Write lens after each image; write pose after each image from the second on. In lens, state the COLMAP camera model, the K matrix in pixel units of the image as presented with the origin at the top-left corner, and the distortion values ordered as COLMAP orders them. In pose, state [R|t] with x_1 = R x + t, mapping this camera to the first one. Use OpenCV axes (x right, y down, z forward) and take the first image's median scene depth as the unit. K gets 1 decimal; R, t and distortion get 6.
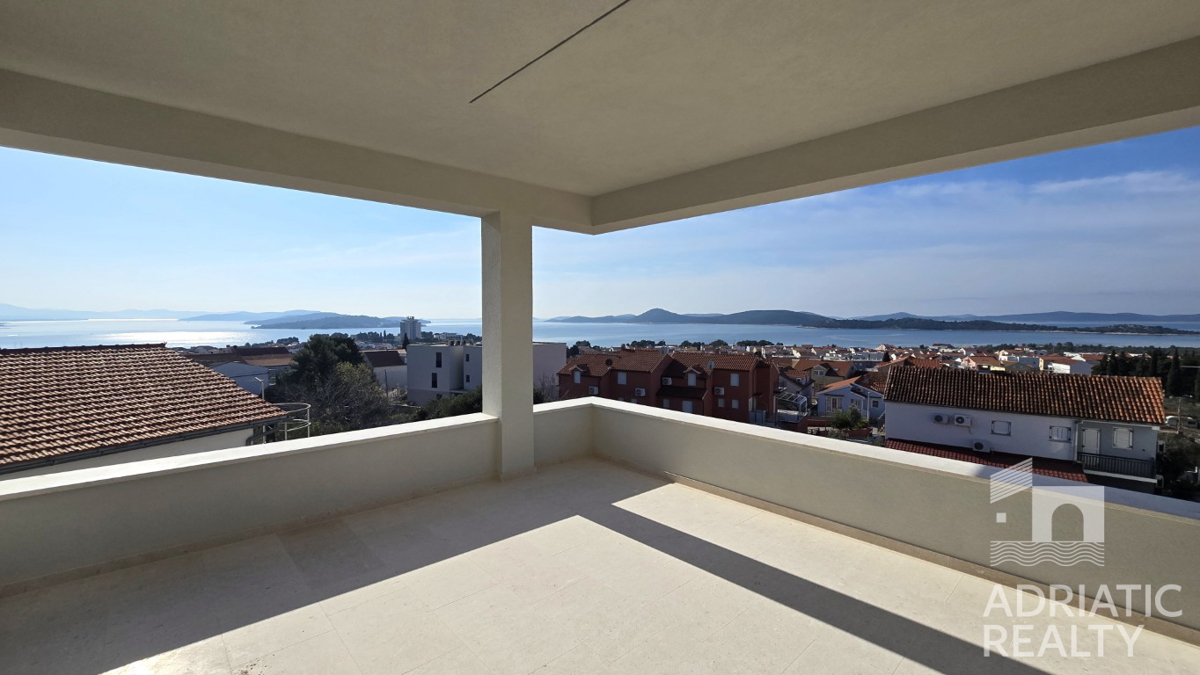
lens RADIAL K [[500.2, 0, 596.5], [0, 500.2, 334.5], [0, 0, 1]] dist [-0.001319, 0.000097]
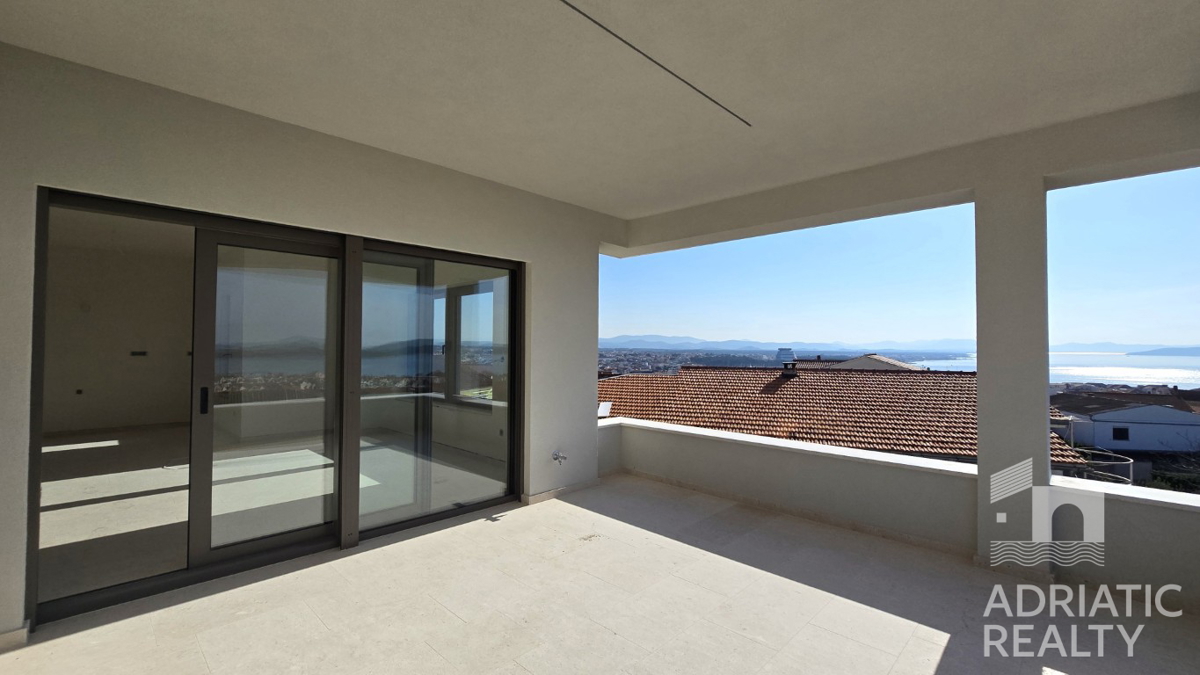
lens RADIAL K [[500.2, 0, 596.5], [0, 500.2, 334.5], [0, 0, 1]] dist [-0.001319, 0.000097]
pose [[0.065288, -0.024586, -0.997564, 0.206981], [-0.042416, 0.998725, -0.027391, 0.004131], [0.996965, 0.044101, 0.064162, 0.171190]]
